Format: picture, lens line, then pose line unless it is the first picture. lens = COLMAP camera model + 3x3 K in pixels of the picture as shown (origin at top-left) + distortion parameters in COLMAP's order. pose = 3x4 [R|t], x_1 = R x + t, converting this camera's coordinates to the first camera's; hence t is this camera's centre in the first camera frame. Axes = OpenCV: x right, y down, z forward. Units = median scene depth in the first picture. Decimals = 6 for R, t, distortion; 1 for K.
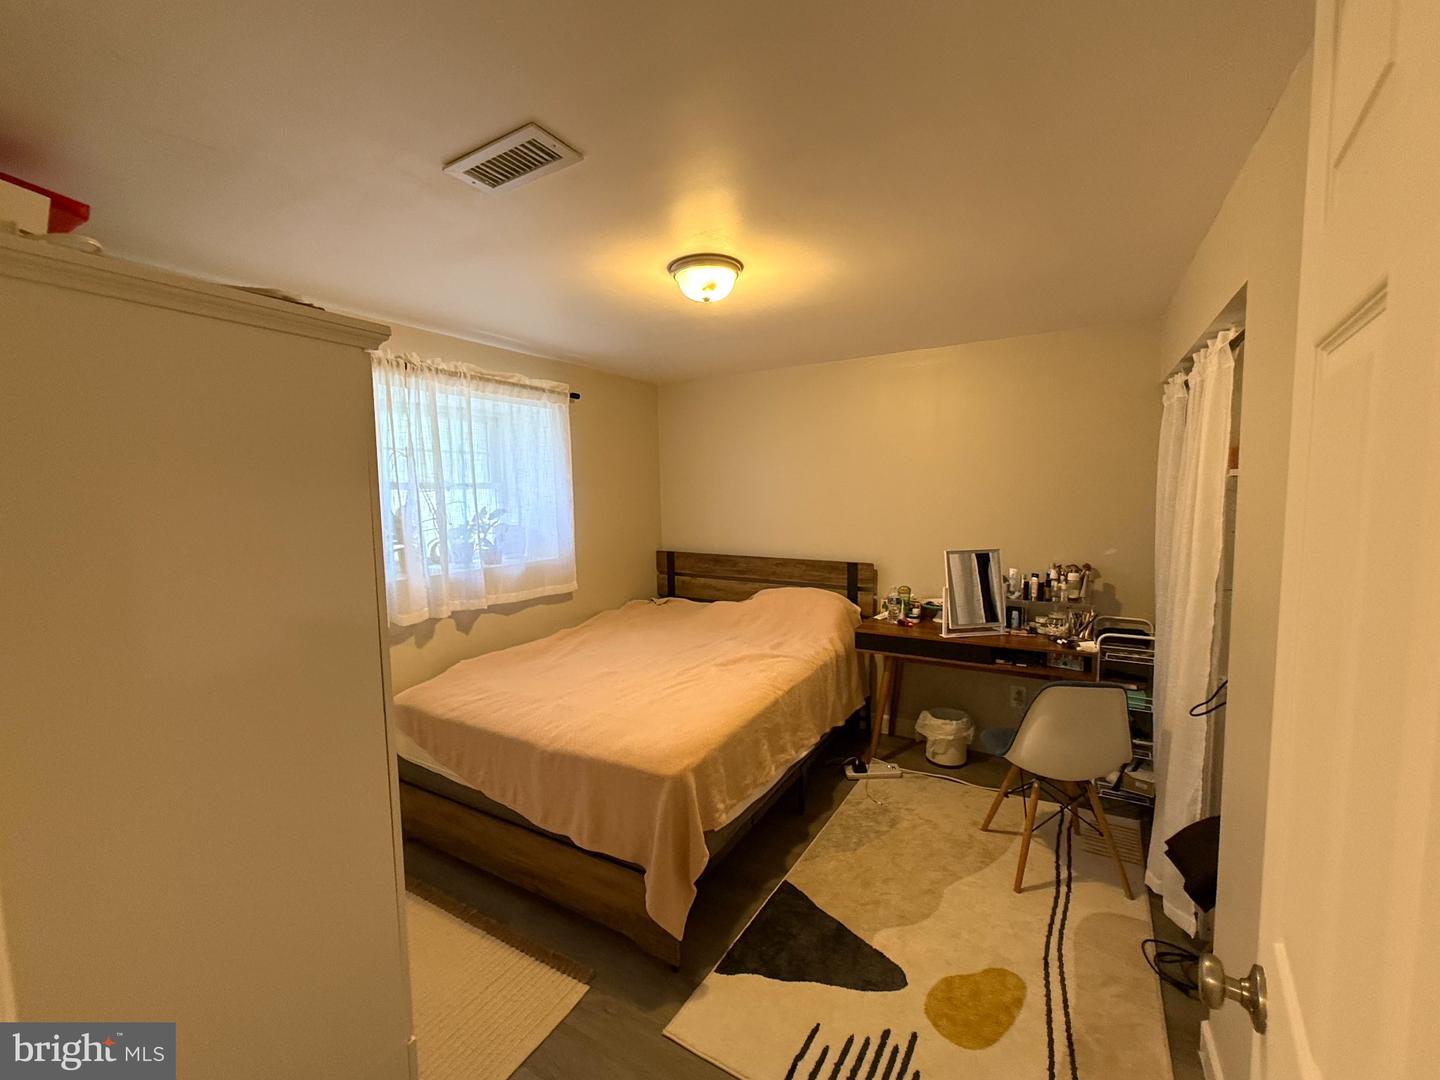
lens RADIAL K [[589.7, 0, 715.0], [0, 589.7, 544.1], [0, 0, 1]] dist [0.001688, -0.000559]
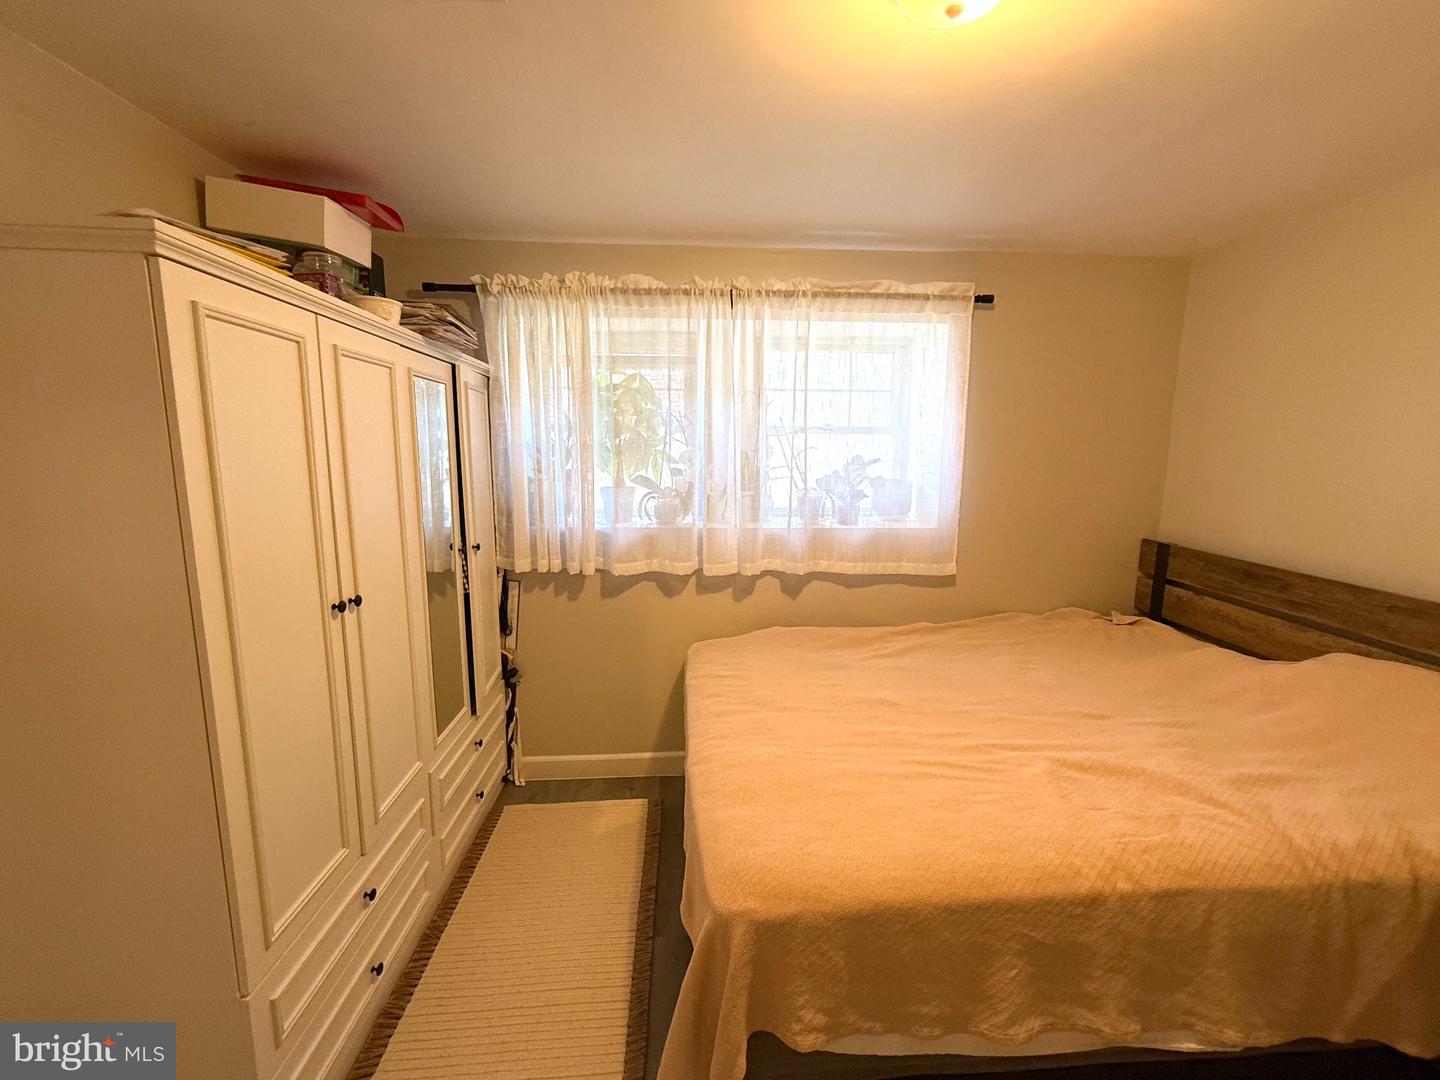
lens RADIAL K [[589.7, 0, 721.3], [0, 589.7, 541.3], [0, 0, 1]] dist [0.001688, -0.000559]
pose [[0.564585, 0.154789, -0.810730, 0.222898], [-0.091262, 0.987942, 0.125069, -0.033532], [0.820314, 0.003377, 0.571904, 0.408541]]
